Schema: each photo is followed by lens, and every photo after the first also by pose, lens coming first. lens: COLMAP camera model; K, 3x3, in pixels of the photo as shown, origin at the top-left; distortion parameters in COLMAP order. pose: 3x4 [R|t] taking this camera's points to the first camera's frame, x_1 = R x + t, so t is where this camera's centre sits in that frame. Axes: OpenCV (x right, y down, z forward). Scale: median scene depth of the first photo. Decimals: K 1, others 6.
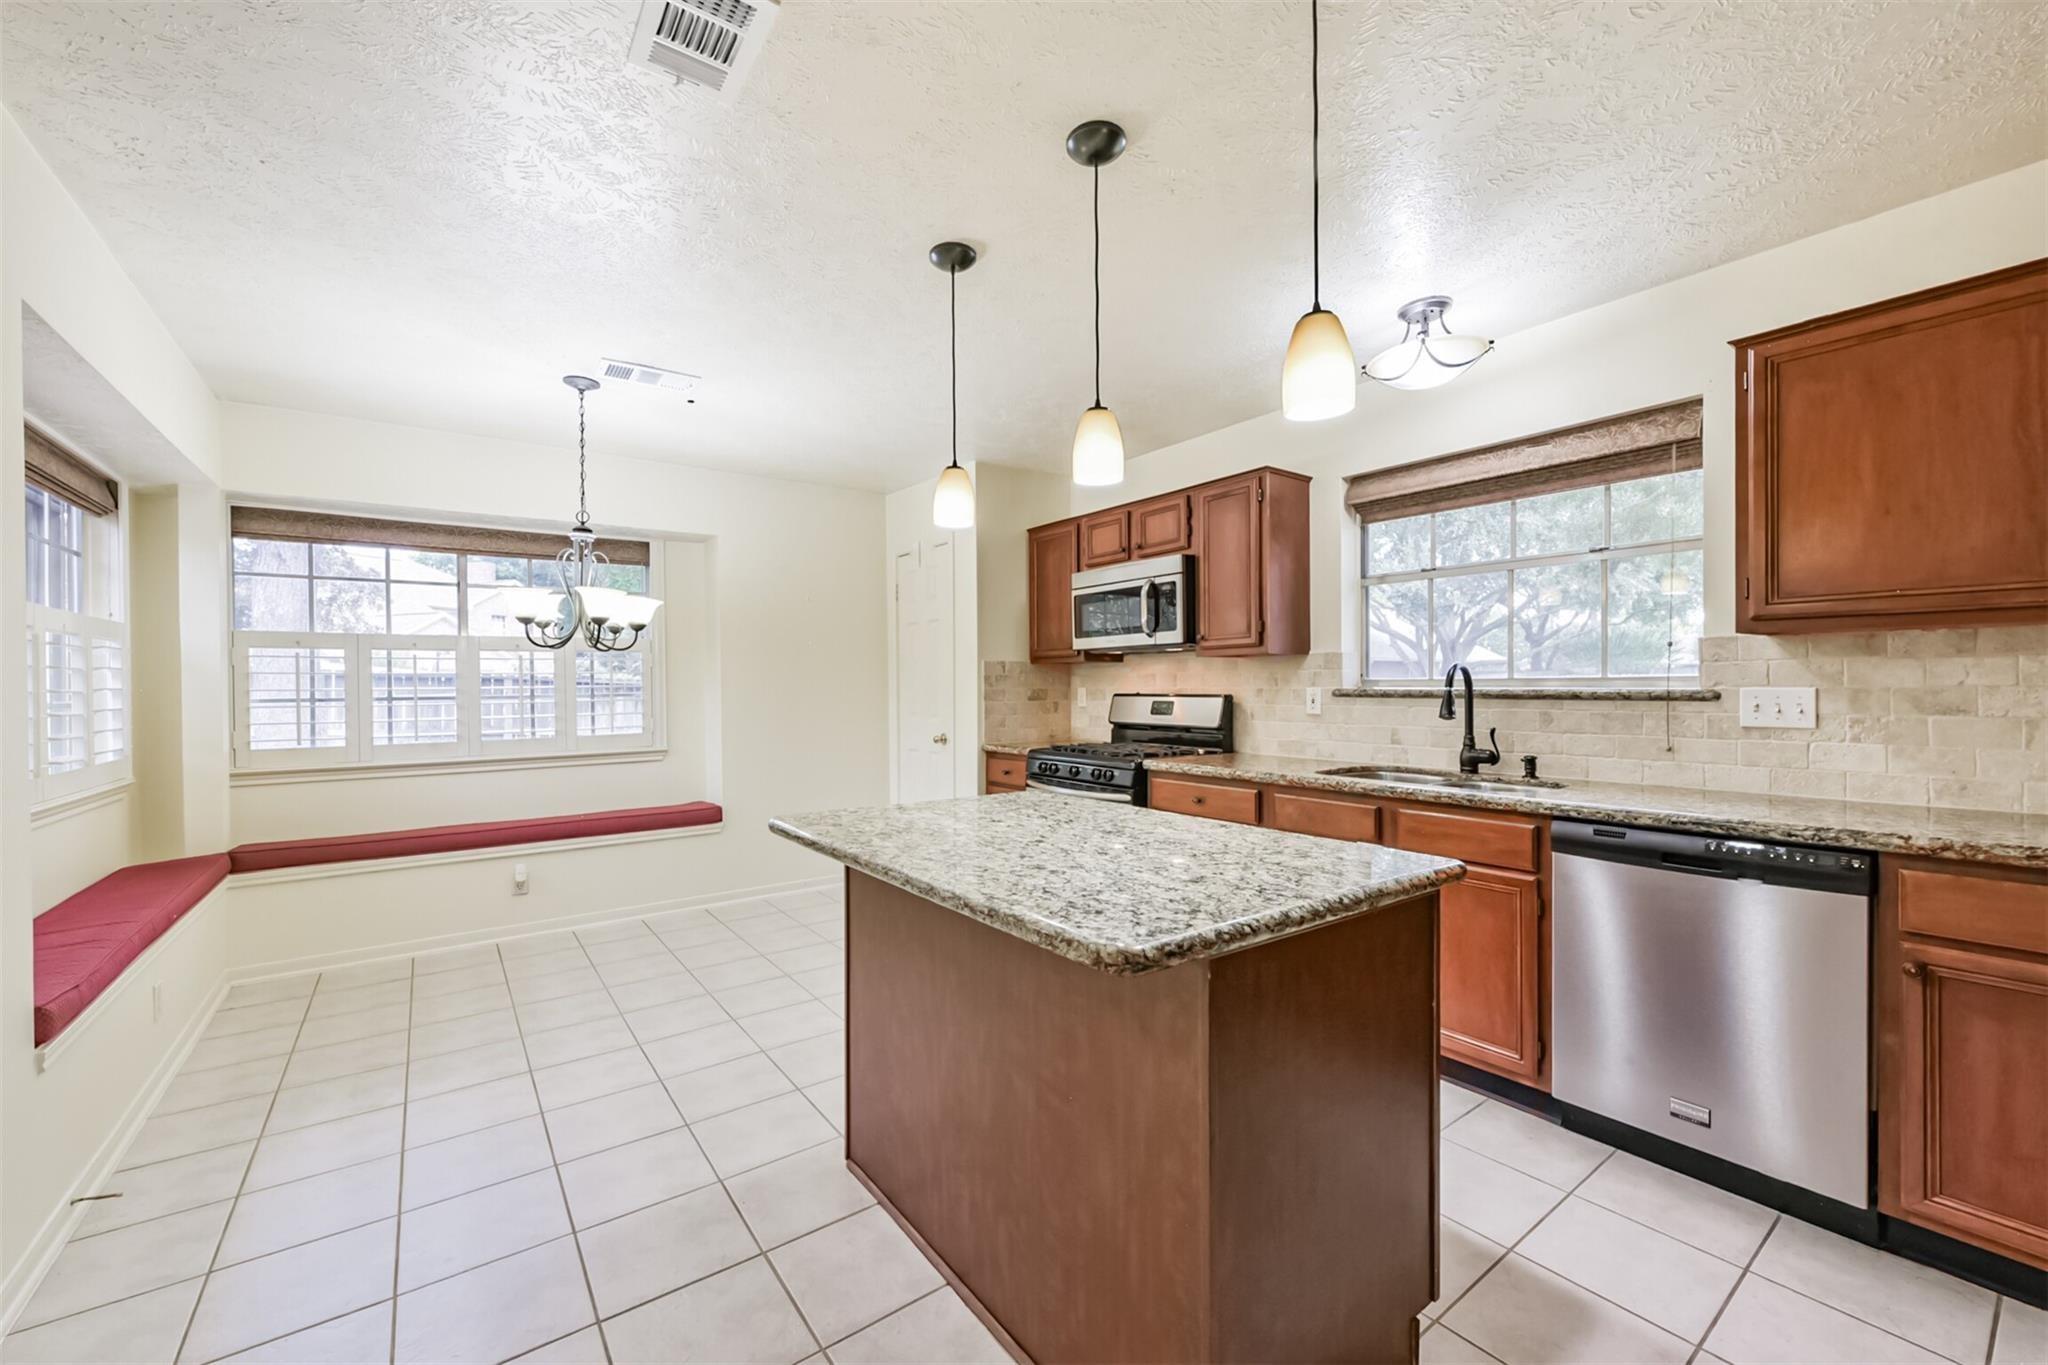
lens RADIAL K [[806.3, 0, 1021.0], [0, 806.3, 691.4], [0, 0, 1]] dist [-0.001717, -0.002517]
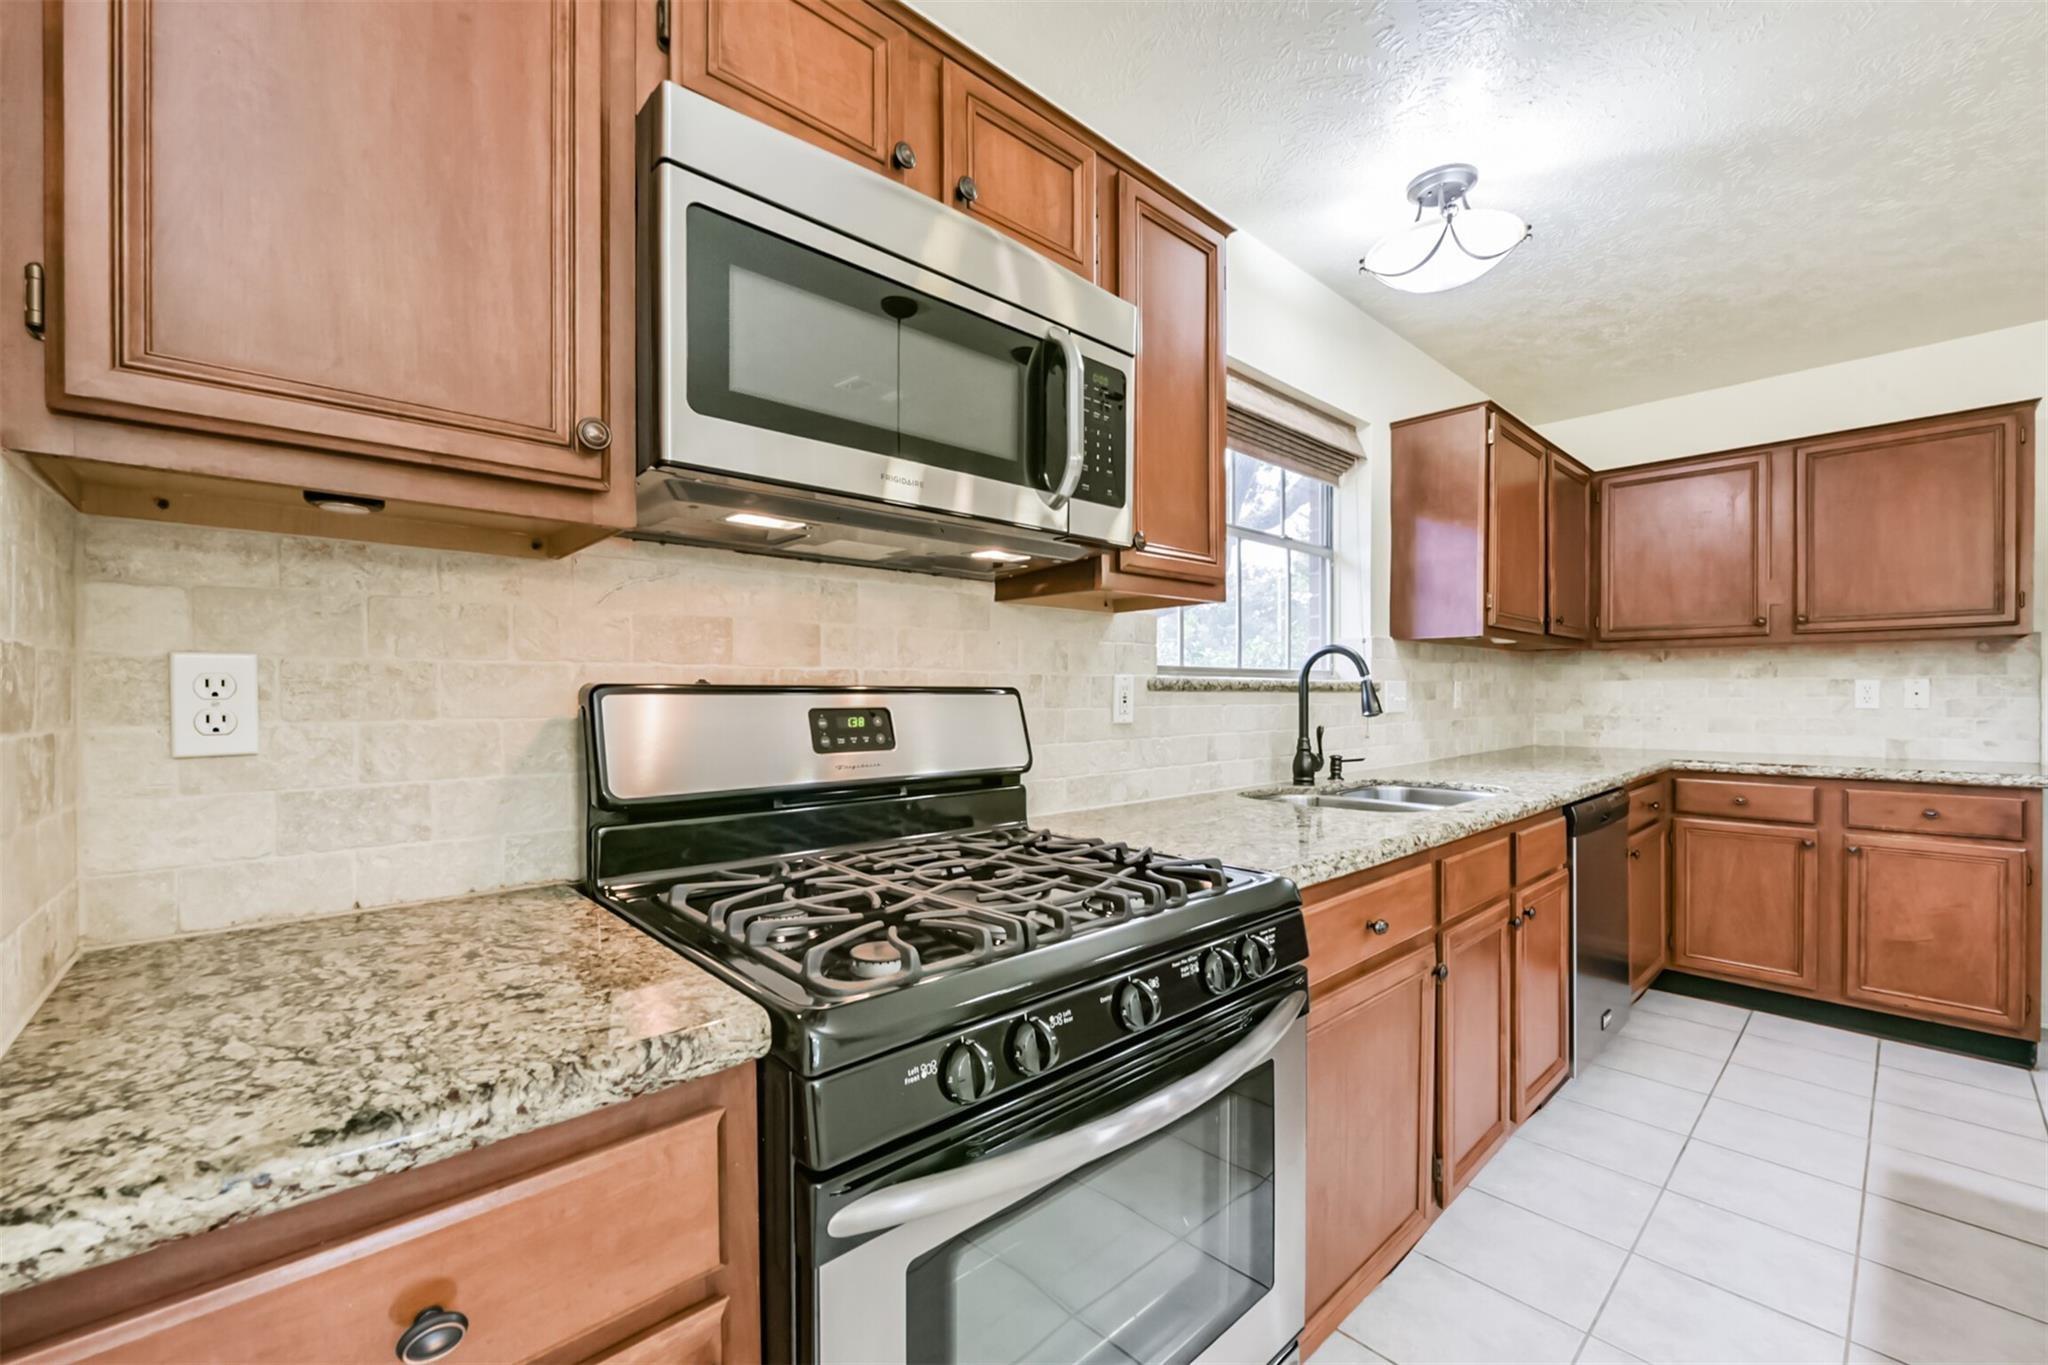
lens RADIAL K [[814.8, 0, 1023.6], [0, 814.8, 699.9], [0, 0, 1]] dist [0.000033, -0.000073]
pose [[-0.103582, 0.000344, 0.994621, -0.192591], [0.009807, 0.999952, 0.000675, 0.012206], [-0.994573, 0.009825, -0.103580, 1.212744]]
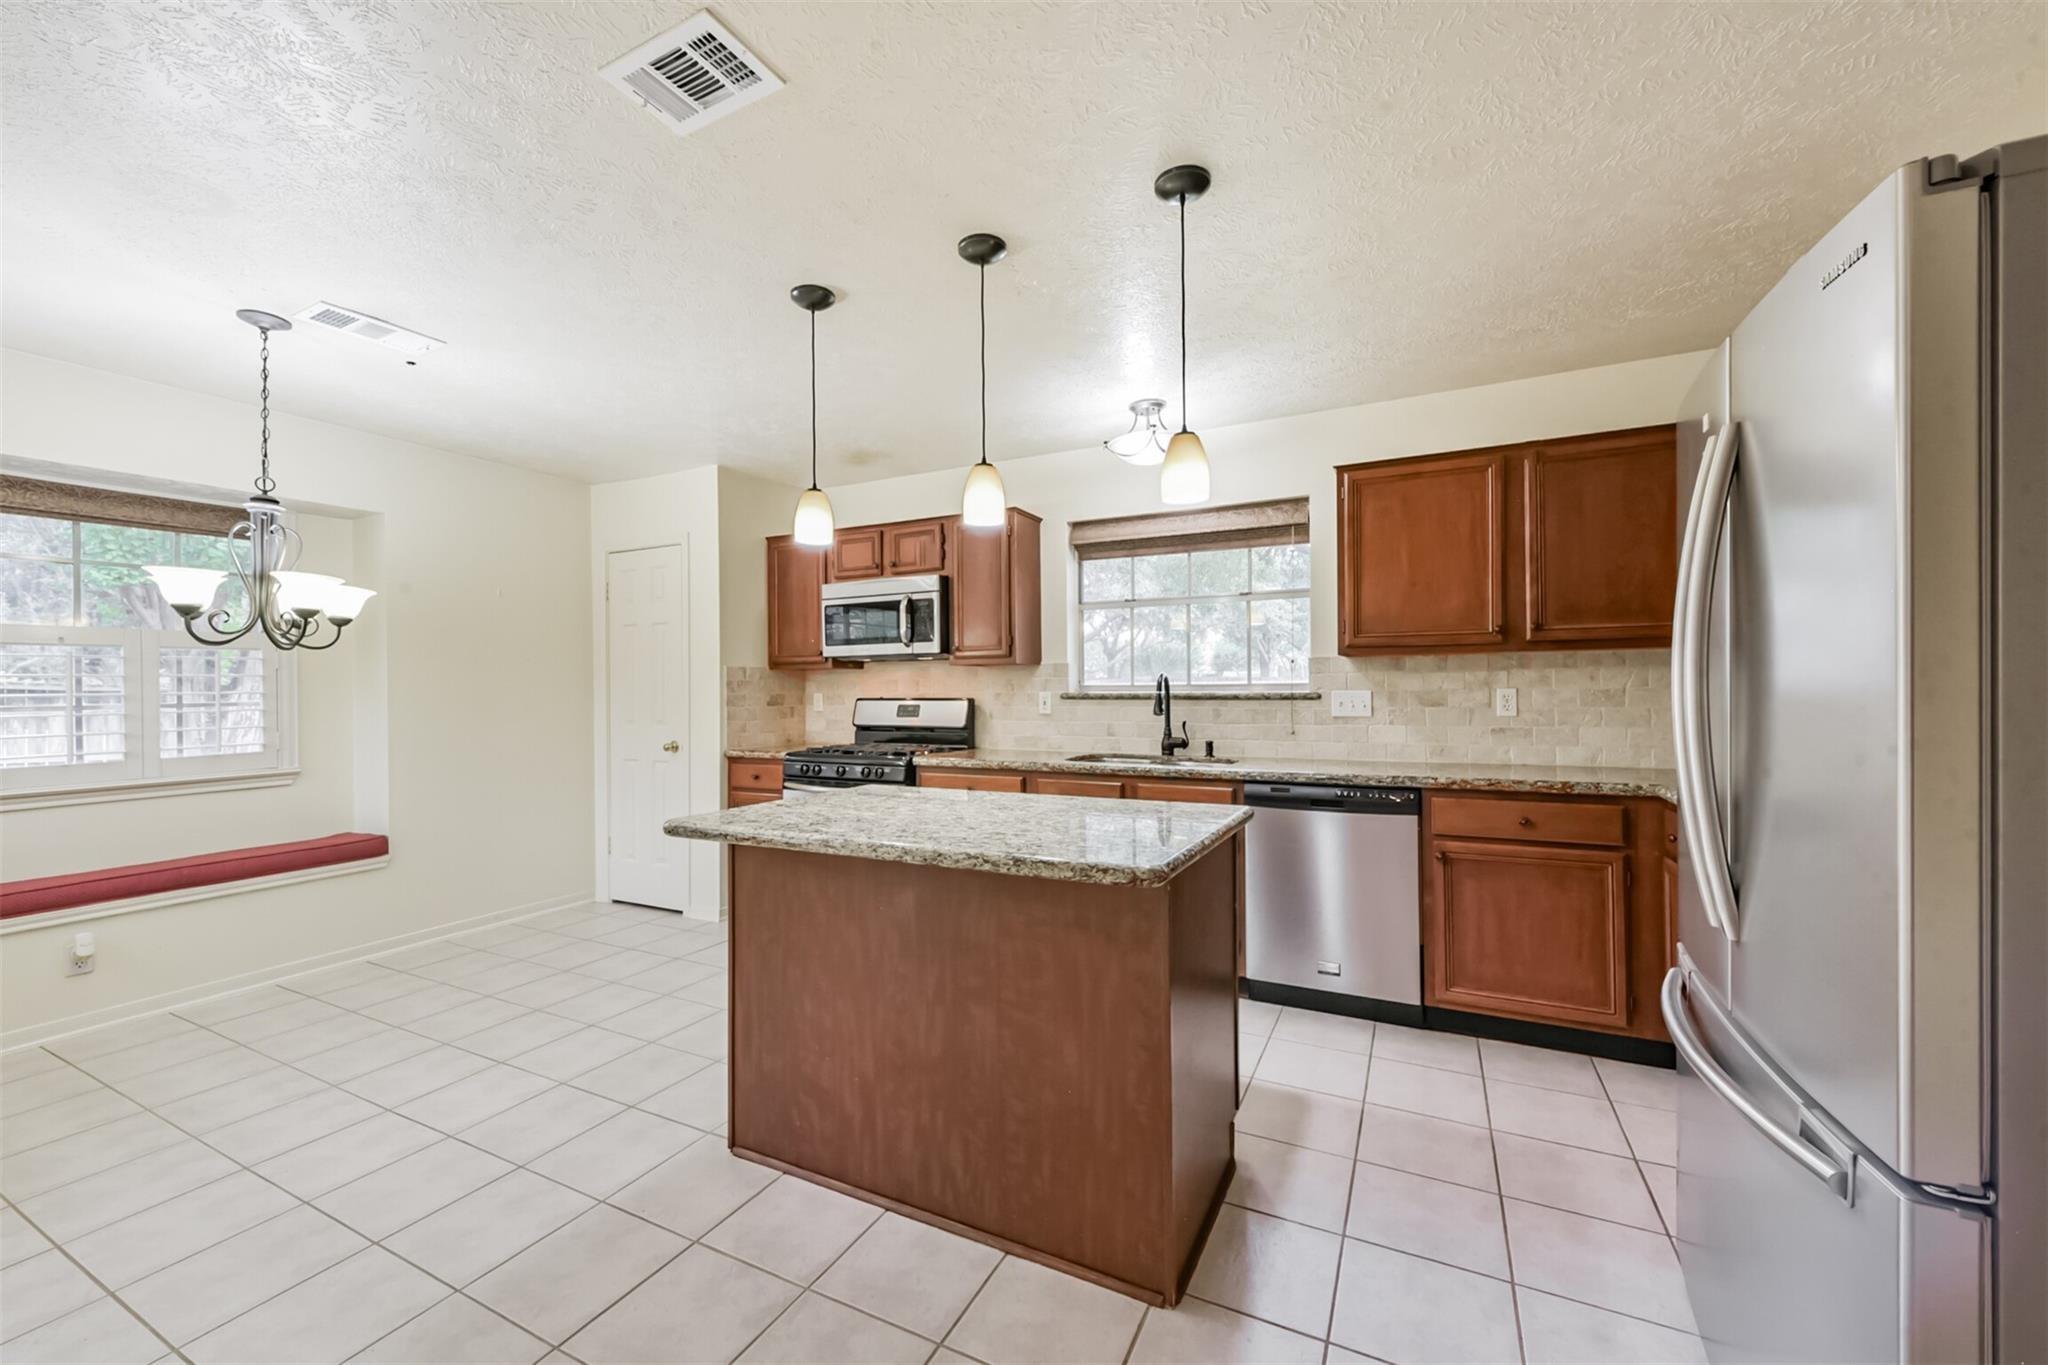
lens RADIAL K [[796.5, 0, 1022.2], [0, 796.5, 685.6], [0, 0, 1]] dist [0.001135, -0.002158]
pose [[0.892253, 0.001096, 0.451535, -0.225067], [0.005643, 0.999892, -0.013578, 0.001900], [-0.451501, 0.014663, 0.892150, -0.058132]]
